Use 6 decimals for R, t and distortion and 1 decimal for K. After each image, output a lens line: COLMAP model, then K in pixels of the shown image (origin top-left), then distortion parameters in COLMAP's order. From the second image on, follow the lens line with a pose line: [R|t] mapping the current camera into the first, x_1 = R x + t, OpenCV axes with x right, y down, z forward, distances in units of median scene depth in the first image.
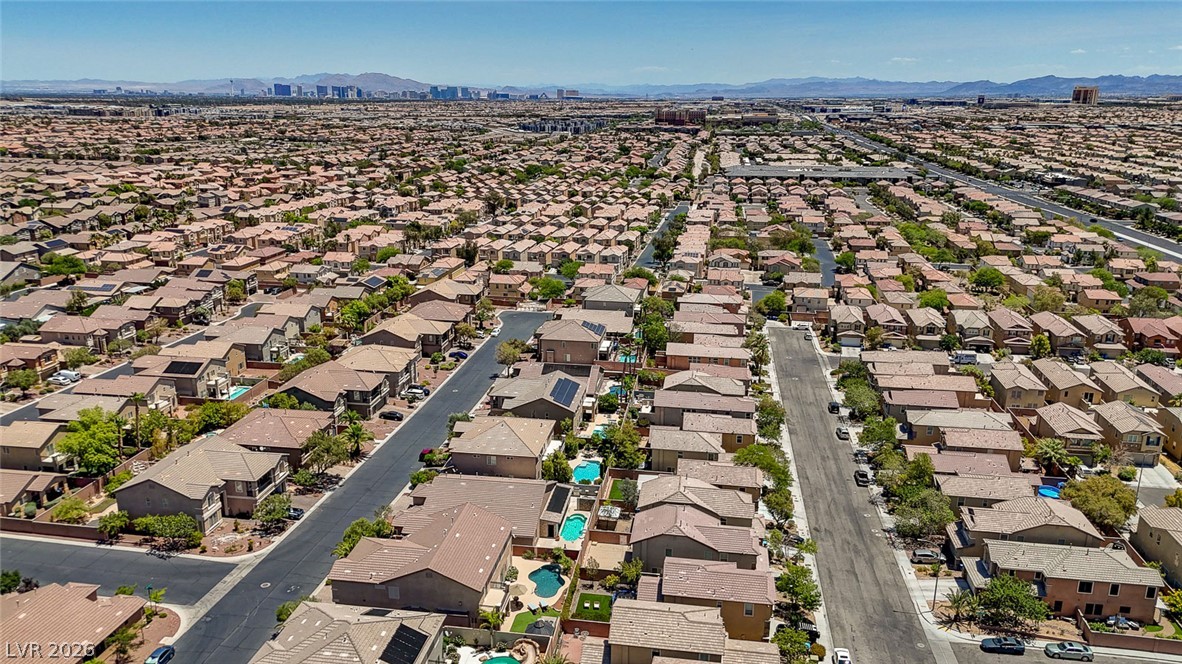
lens RADIAL K [[861.3, 0, 585.3], [0, 861.3, 332.4], [0, 0, 1]] dist [0.074516, -0.074190]
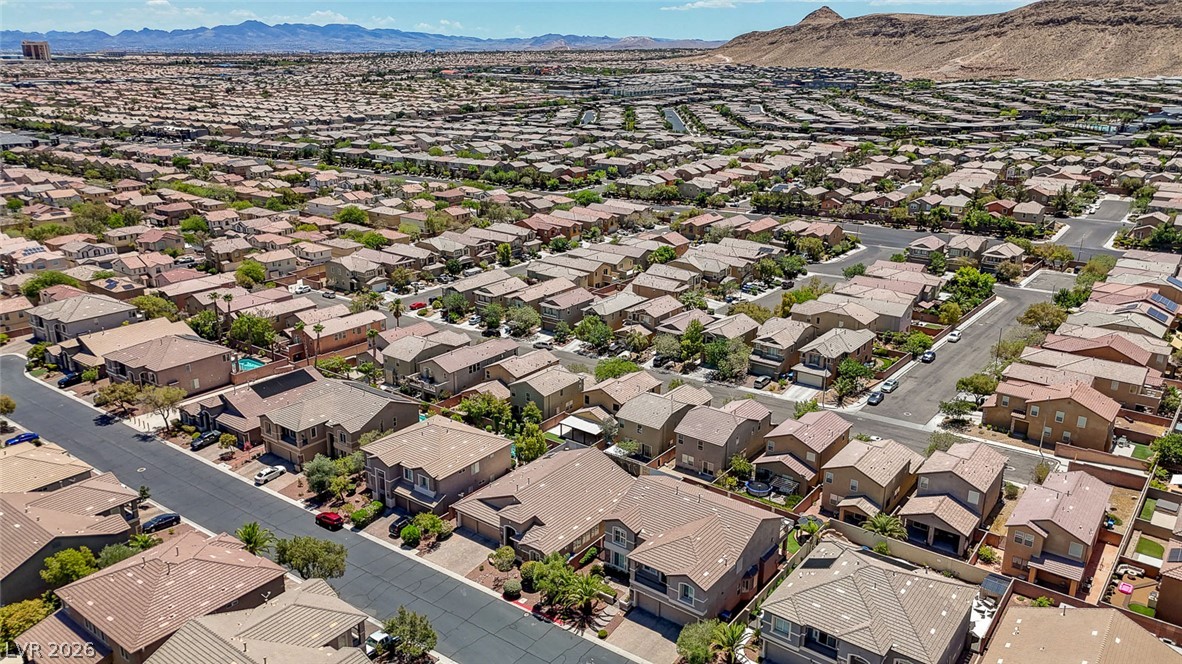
lens RADIAL K [[861.3, 0, 585.3], [0, 861.3, 332.4], [0, 0, 1]] dist [0.074516, -0.074190]
pose [[0.471278, -0.273666, 0.838454, -0.639406], [0.235128, 0.955224, 0.179618, -0.091047], [-0.850066, 0.112494, 0.514522, 0.384707]]
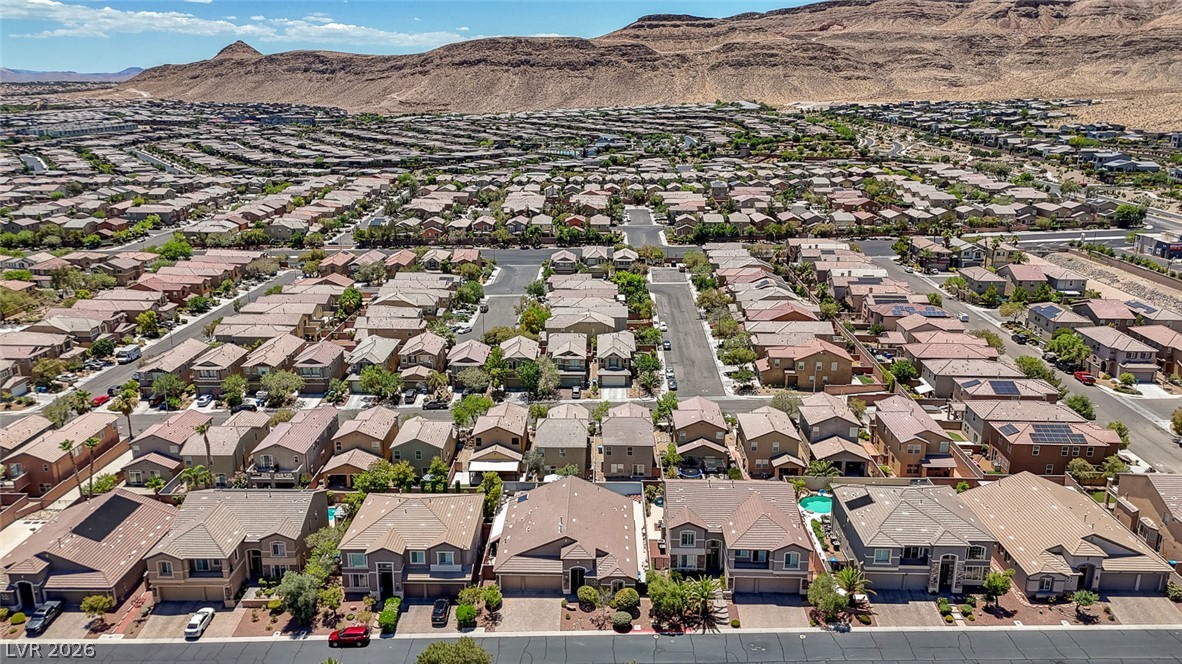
lens RADIAL K [[861.3, 0, 585.3], [0, 861.3, 332.4], [0, 0, 1]] dist [0.074516, -0.074190]
pose [[-0.138257, -0.272845, 0.952072, -0.721818], [0.266181, 0.915697, 0.301075, -0.194187], [-0.953956, 0.295049, -0.053975, 0.744362]]
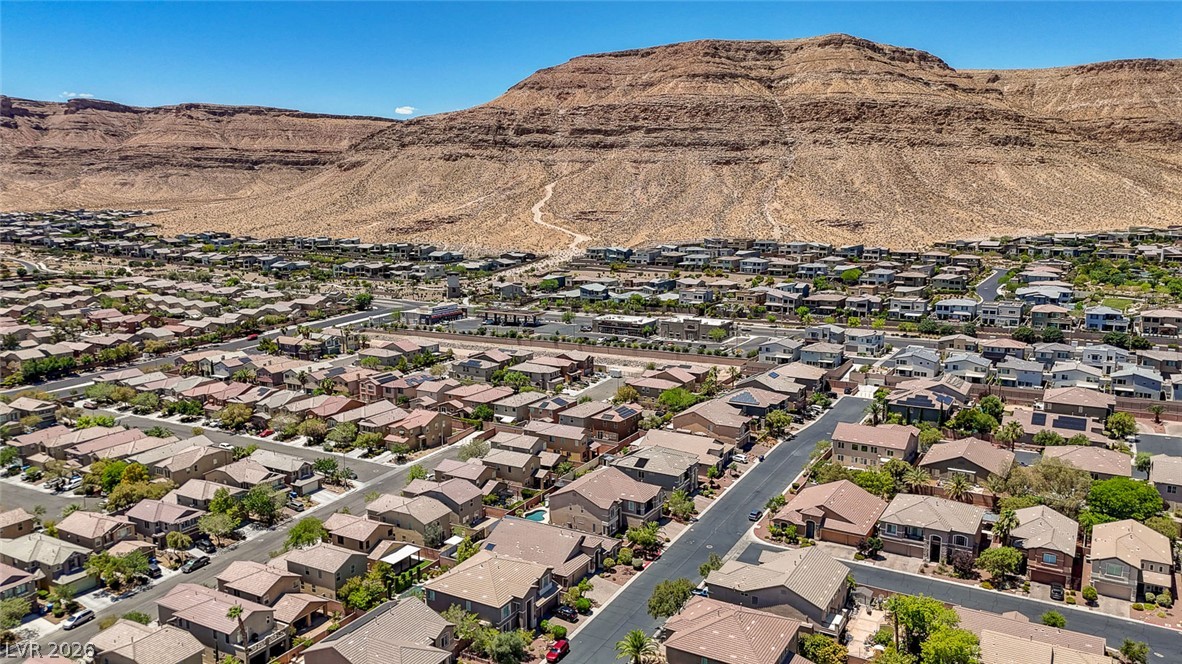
lens RADIAL K [[861.3, 0, 585.3], [0, 861.3, 332.4], [0, 0, 1]] dist [0.074516, -0.074190]
pose [[-0.935239, -0.056725, 0.349444, -0.476120], [0.096700, 0.908609, 0.406298, -0.437360], [-0.340555, 0.413777, -0.844281, 1.441864]]
